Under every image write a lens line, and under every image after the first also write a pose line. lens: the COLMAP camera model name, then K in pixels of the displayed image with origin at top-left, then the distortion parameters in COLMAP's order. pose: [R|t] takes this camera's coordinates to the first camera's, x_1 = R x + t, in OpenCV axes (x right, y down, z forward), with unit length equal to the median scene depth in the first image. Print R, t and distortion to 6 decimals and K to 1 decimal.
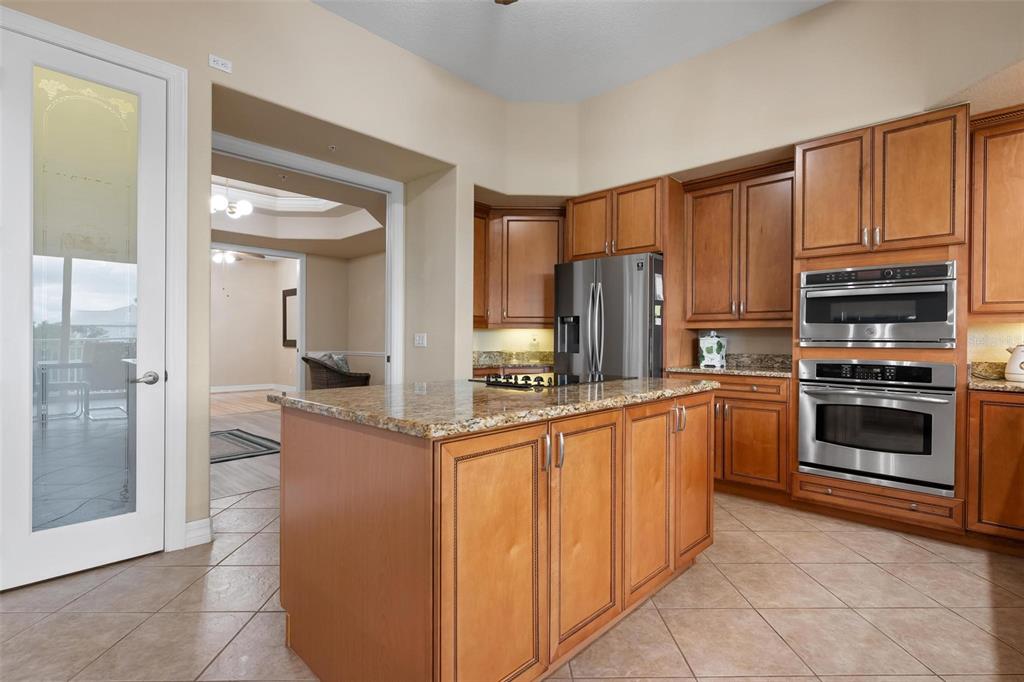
lens RADIAL K [[499.9, 0, 515.3], [0, 499.9, 340.5], [0, 0, 1]] dist [0.008215, -0.000176]
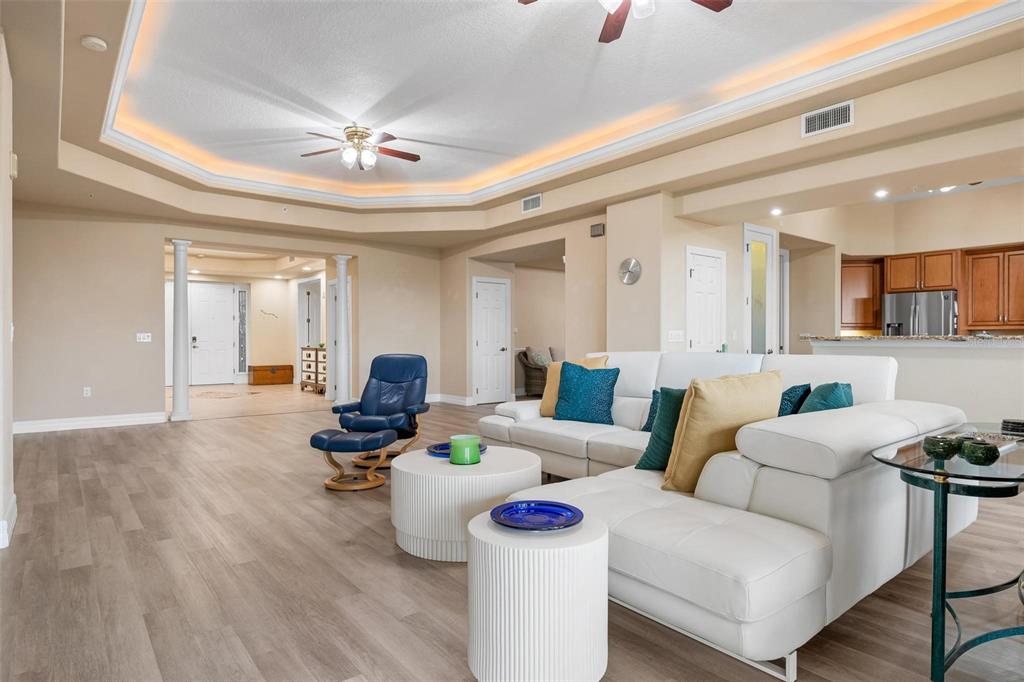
lens RADIAL K [[582.1, 0, 520.1], [0, 582.1, 340.0], [0, 0, 1]] dist [0.002375, 0.003102]
pose [[0.993168, -0.005825, -0.116549, -1.281497], [0.005066, 0.999964, -0.006812, 0.024149], [0.116584, 0.006175, 0.993162, -1.618639]]
